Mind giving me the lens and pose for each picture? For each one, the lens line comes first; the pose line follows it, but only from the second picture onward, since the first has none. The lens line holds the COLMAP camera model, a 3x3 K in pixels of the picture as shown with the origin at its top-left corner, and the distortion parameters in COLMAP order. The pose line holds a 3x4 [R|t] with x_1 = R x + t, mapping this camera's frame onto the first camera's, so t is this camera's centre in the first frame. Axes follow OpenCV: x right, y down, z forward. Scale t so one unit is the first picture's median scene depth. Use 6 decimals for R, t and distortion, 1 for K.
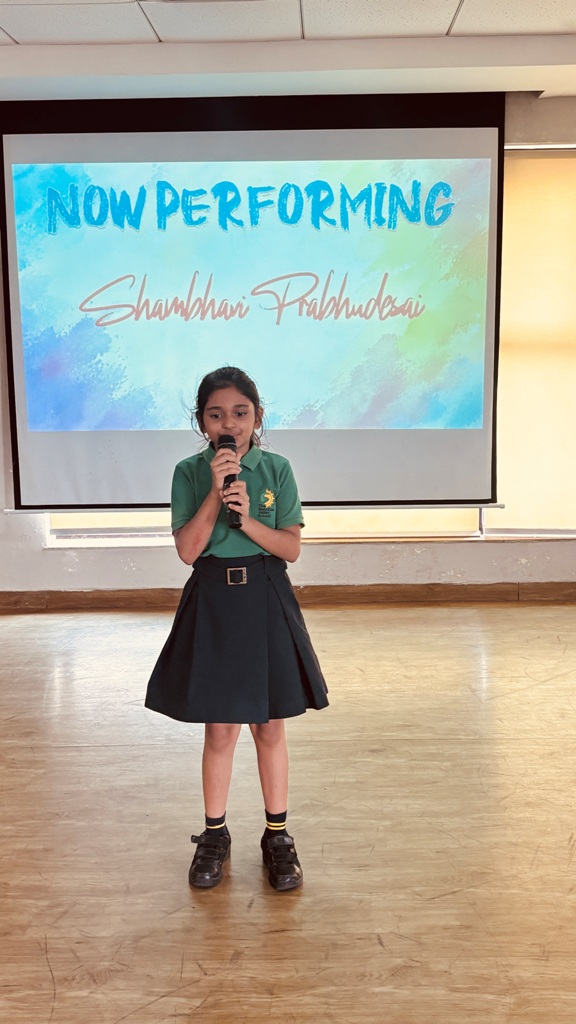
lens RADIAL K [[1090.2, 0, 299.6], [0, 1090.2, 518.9], [0, 0, 1]] dist [0.030129, 0.000000]
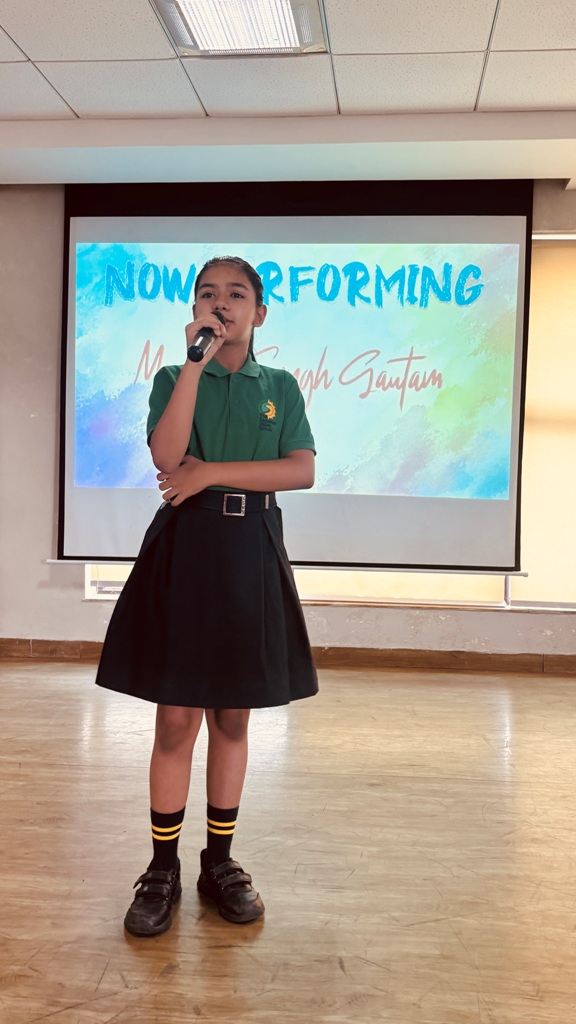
lens RADIAL K [[946.7, 0, 300.4], [0, 946.7, 527.1], [0, 0, 1]] dist [0.050532, 0.000000]
pose [[0.996505, 0.035630, -0.075547, 0.043054], [-0.045724, 0.989599, -0.136394, 0.077196], [0.069901, 0.139371, 0.987770, 0.112084]]
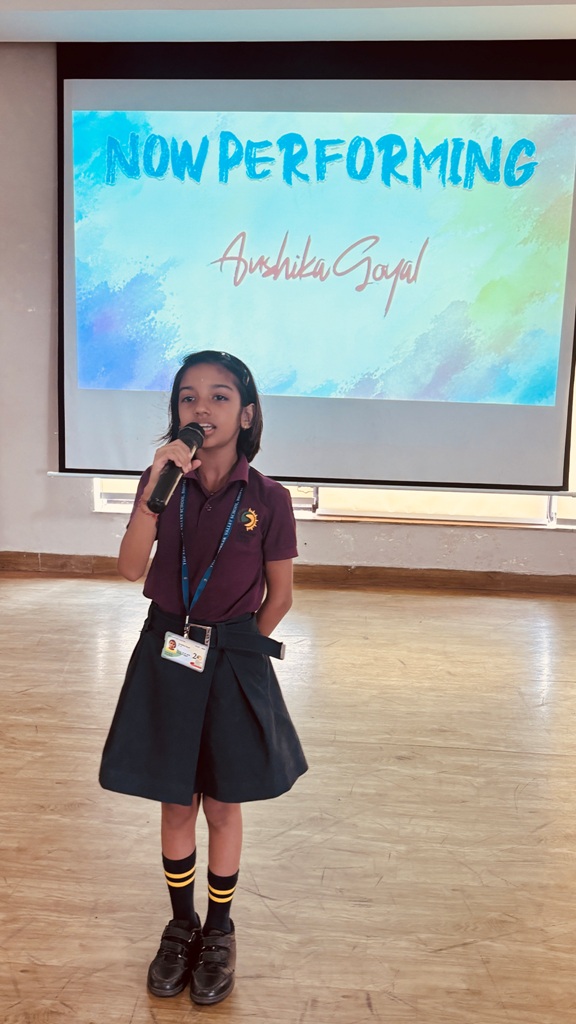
lens RADIAL K [[1034.3, 0, 303.6], [0, 1034.3, 521.3], [0, 0, 1]] dist [-0.005171, 0.000000]
pose [[0.994882, 0.053783, -0.085537, 0.035973], [-0.051045, 0.998121, 0.033887, -0.005584], [0.087199, -0.029348, 0.995759, 0.105075]]
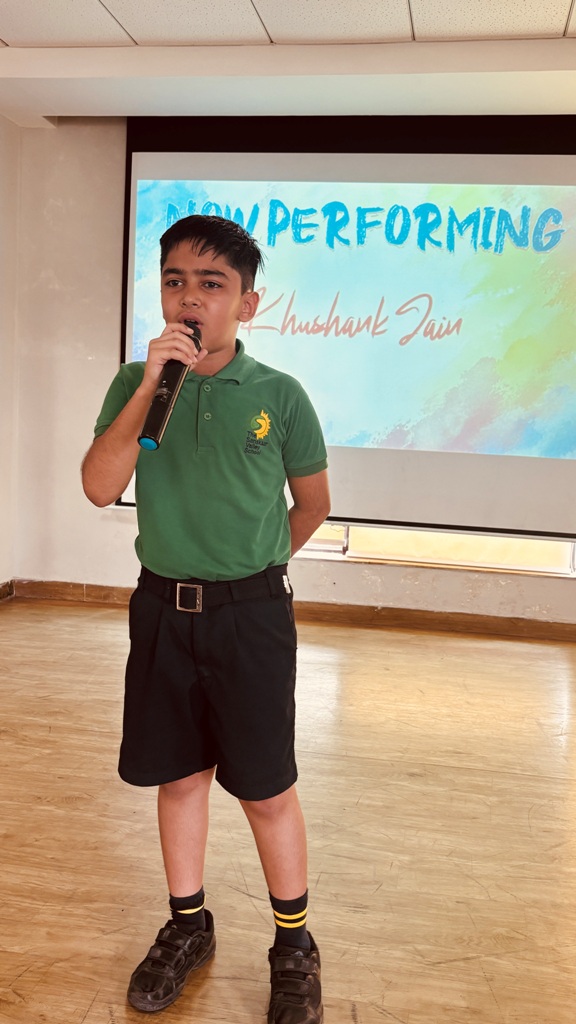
lens RADIAL K [[915.2, 0, 303.8], [0, 915.2, 519.6], [0, 0, 1]] dist [0.004592, 0.029844]
pose [[0.985779, 0.079885, -0.147842, 0.053217], [-0.090402, 0.993727, -0.065831, 0.046339], [0.141655, 0.078260, 0.986818, 0.172931]]
